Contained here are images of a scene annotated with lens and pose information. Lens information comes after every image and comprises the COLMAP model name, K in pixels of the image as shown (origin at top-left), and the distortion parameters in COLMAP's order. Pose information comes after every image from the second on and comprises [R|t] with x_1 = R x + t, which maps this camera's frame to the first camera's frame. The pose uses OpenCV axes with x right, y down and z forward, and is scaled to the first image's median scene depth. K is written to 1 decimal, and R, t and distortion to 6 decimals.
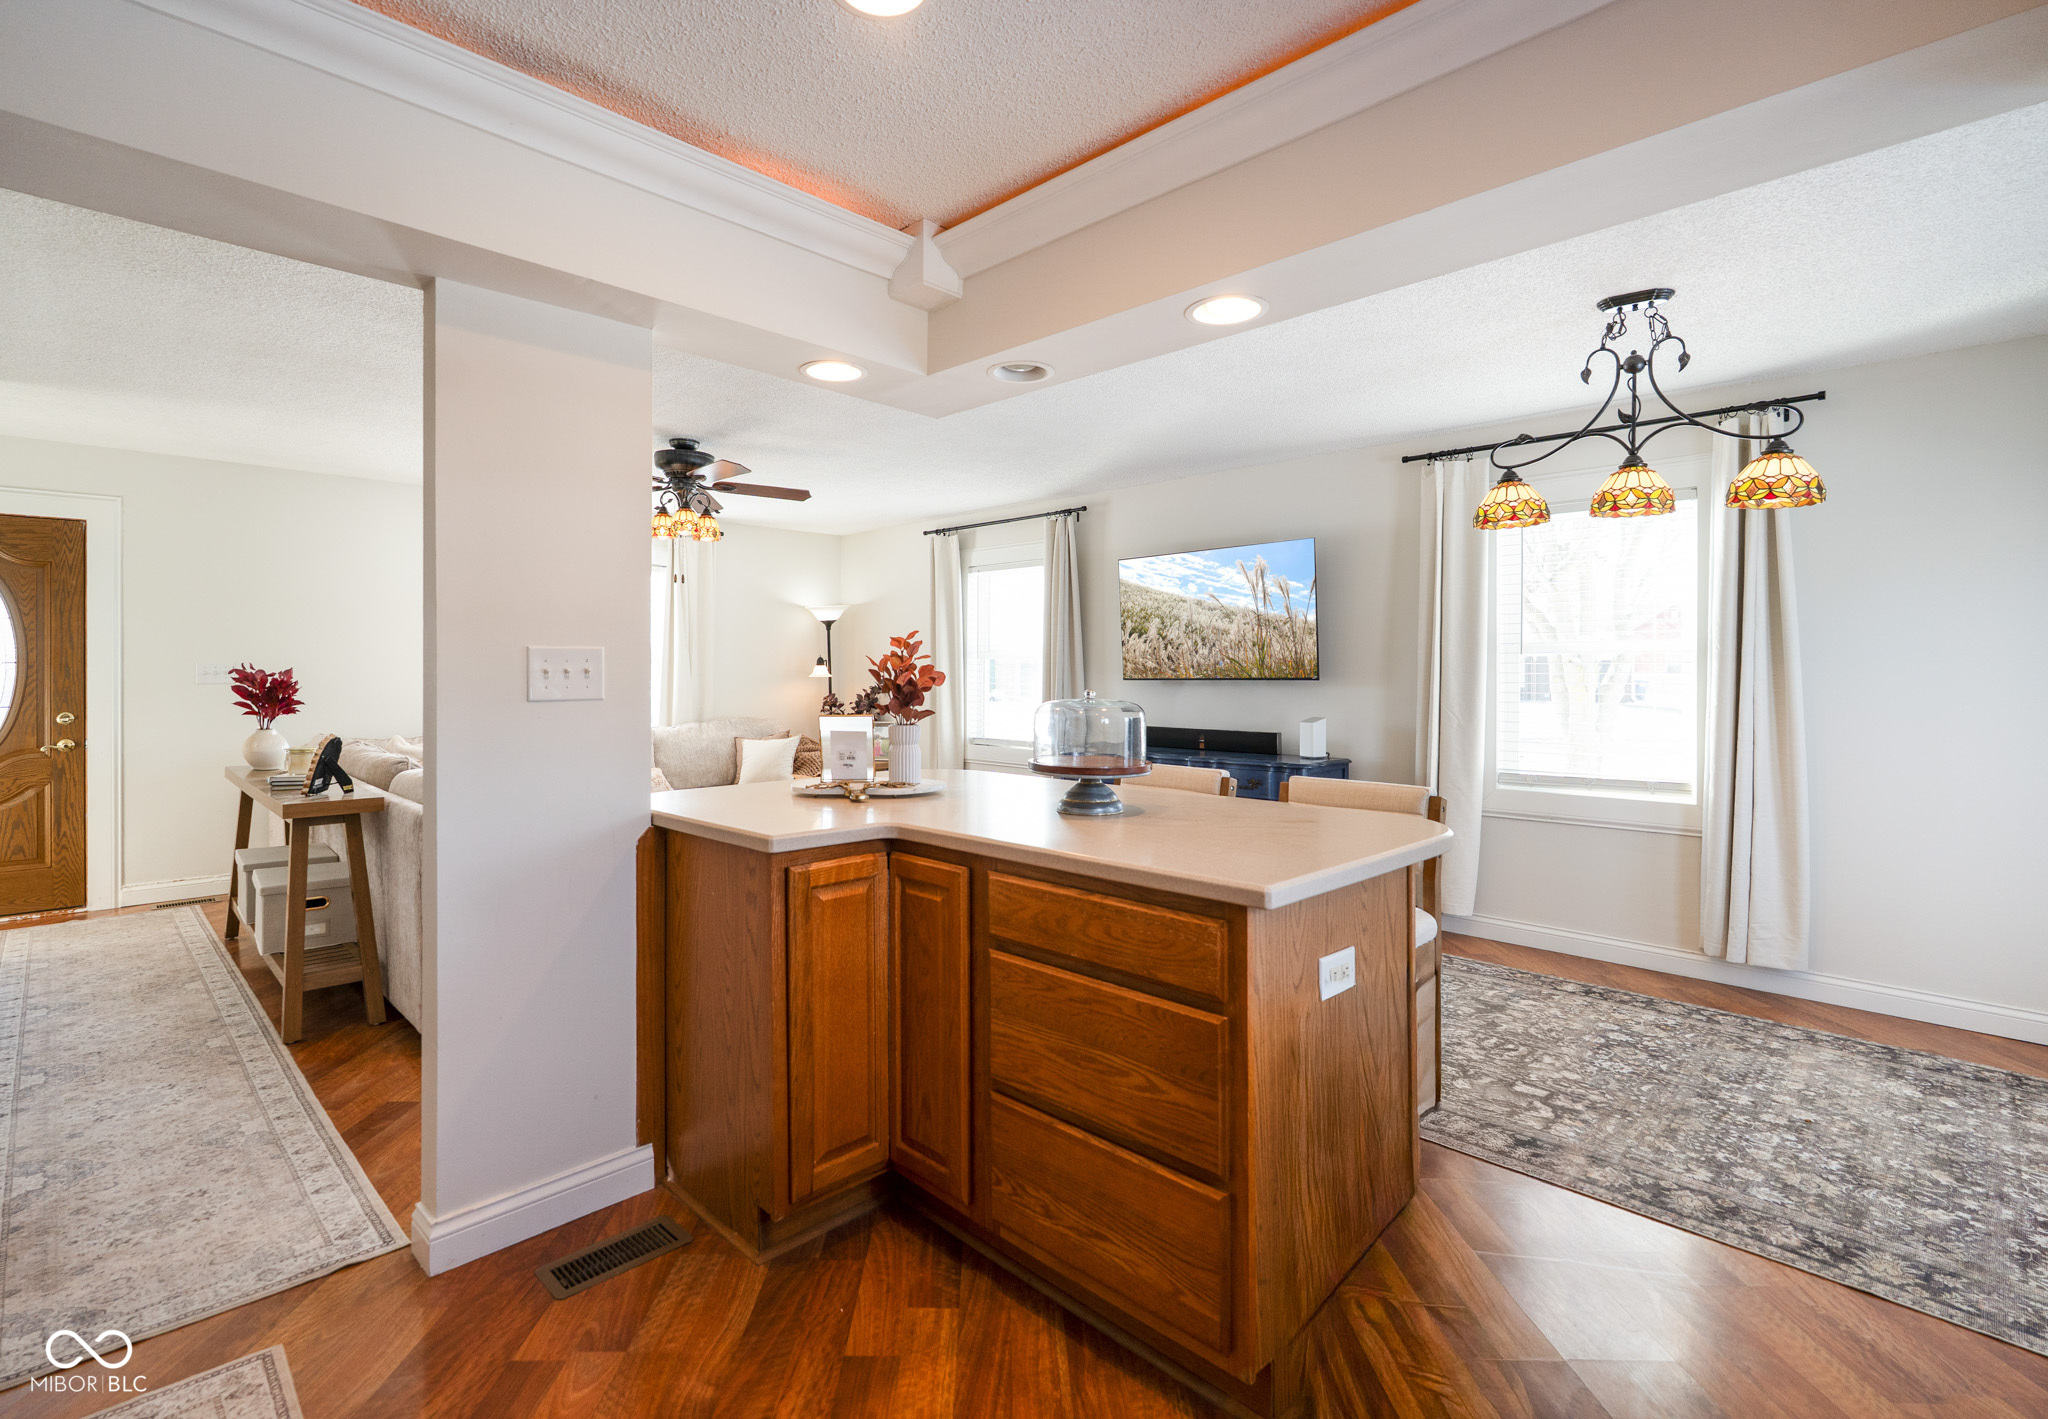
lens RADIAL K [[962.2, 0, 978.8], [0, 962.2, 677.0], [0, 0, 1]] dist [0.008191, -0.013406]
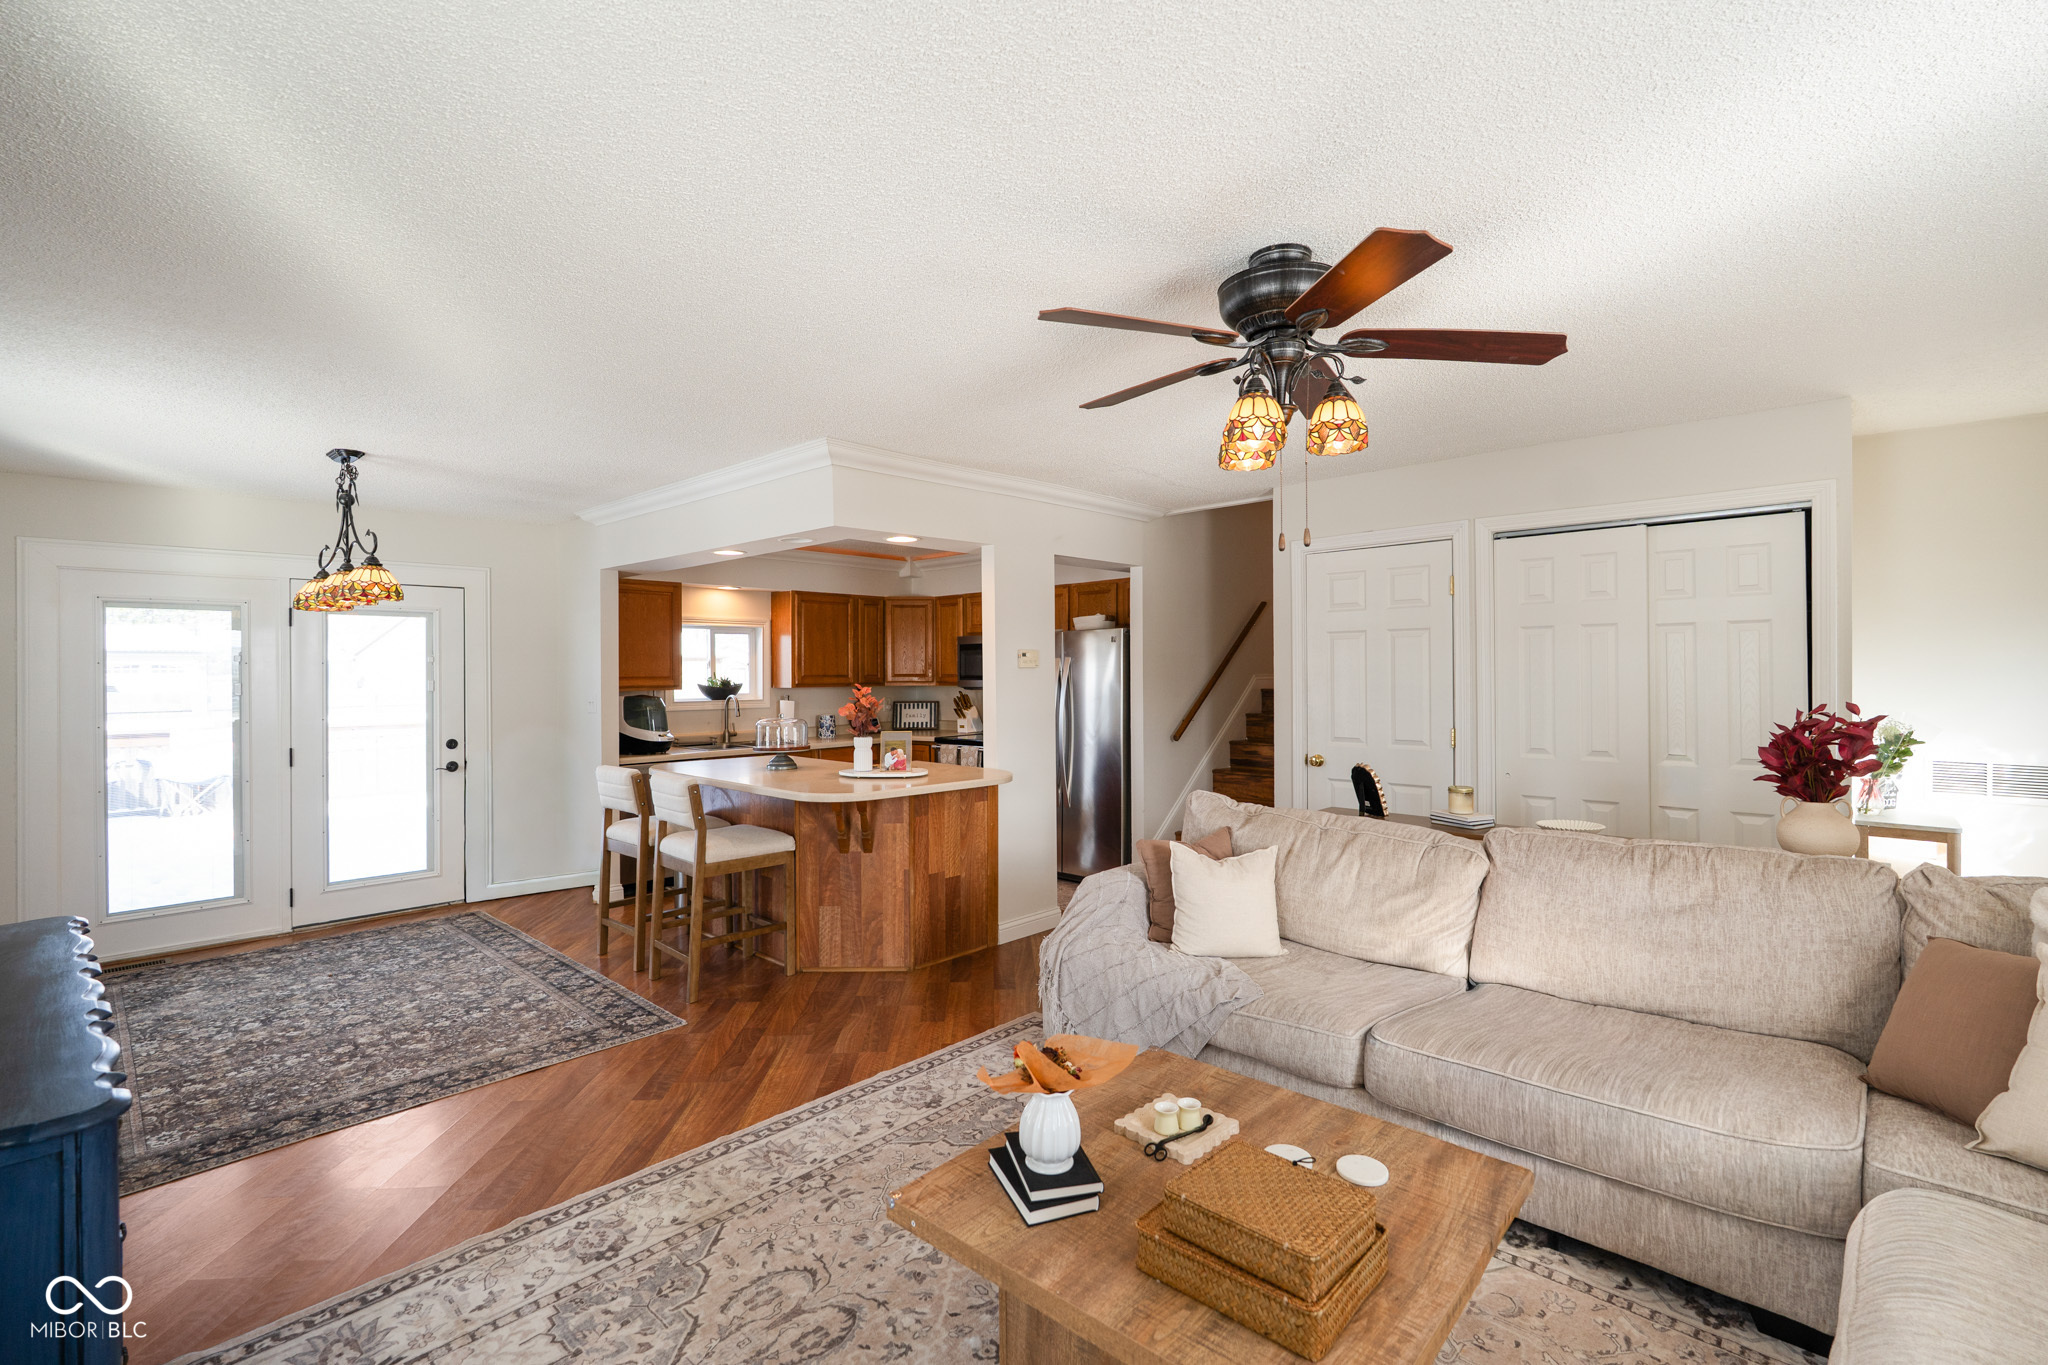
lens RADIAL K [[922.2, 0, 1026.4], [0, 922.2, 674.3], [0, 0, 1]] dist [0.000559, 0.000166]
pose [[-0.998623, 0.007257, -0.051956, -0.158274], [0.006914, 0.999953, 0.006796, -0.041433], [0.052003, 0.006428, -0.998626, 1.475612]]
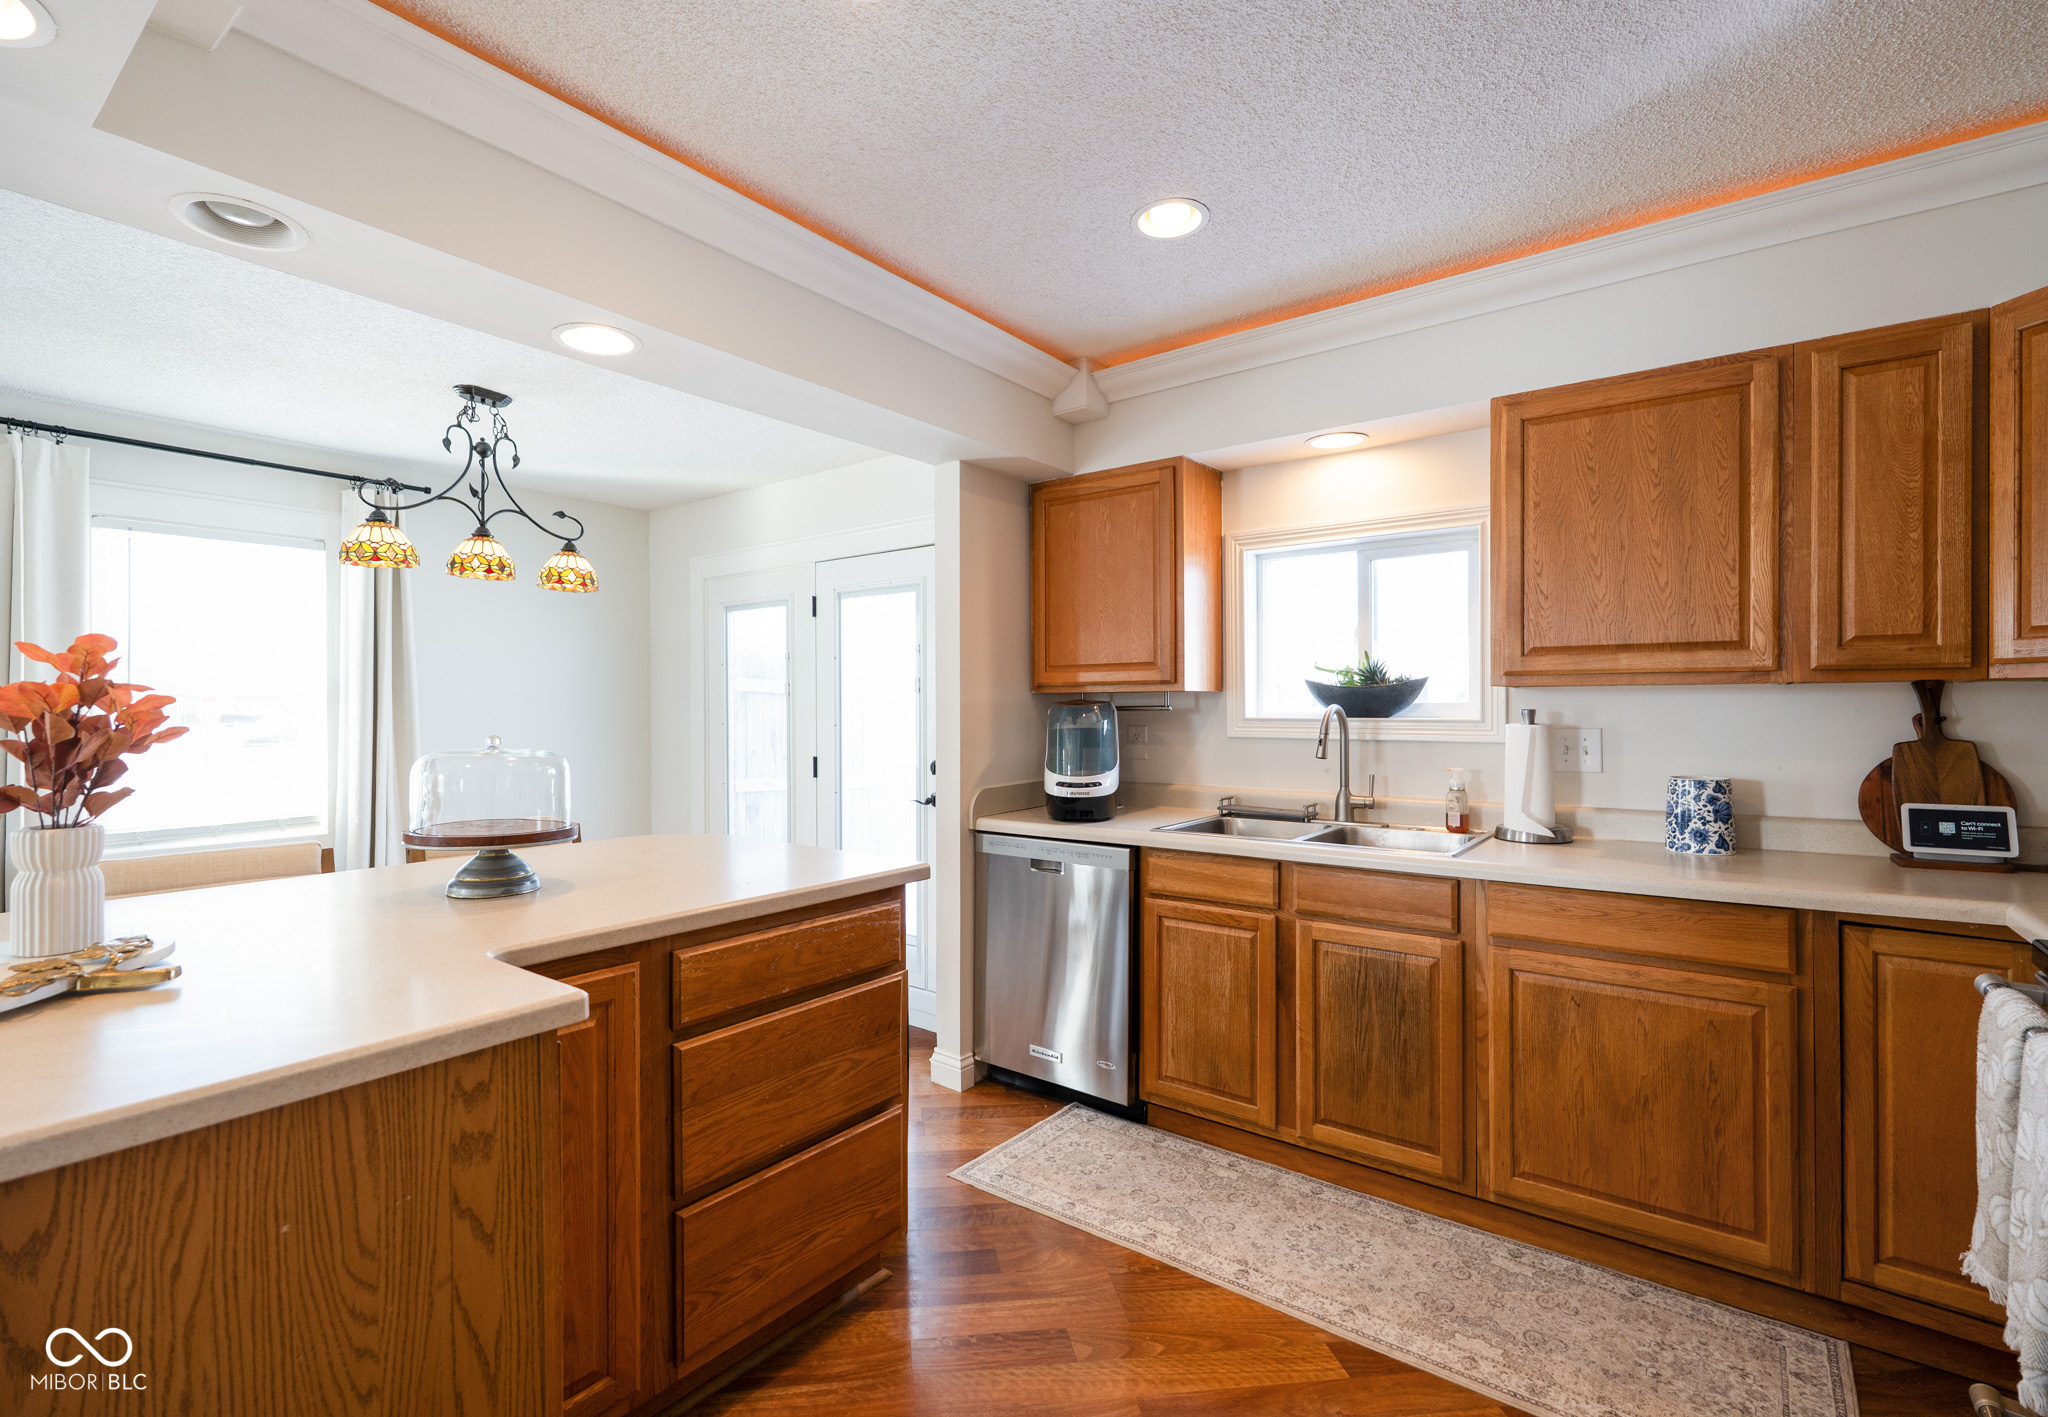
lens RADIAL K [[941.0, 0, 988.5], [0, 941.0, 711.4], [0, 0, 1]] dist [-0.001102, -0.000896]
pose [[-0.135824, -0.003550, 0.990727, -0.329438], [0.007961, 0.999957, 0.004674, -0.003365], [-0.990701, 0.008522, -0.135790, 0.332059]]
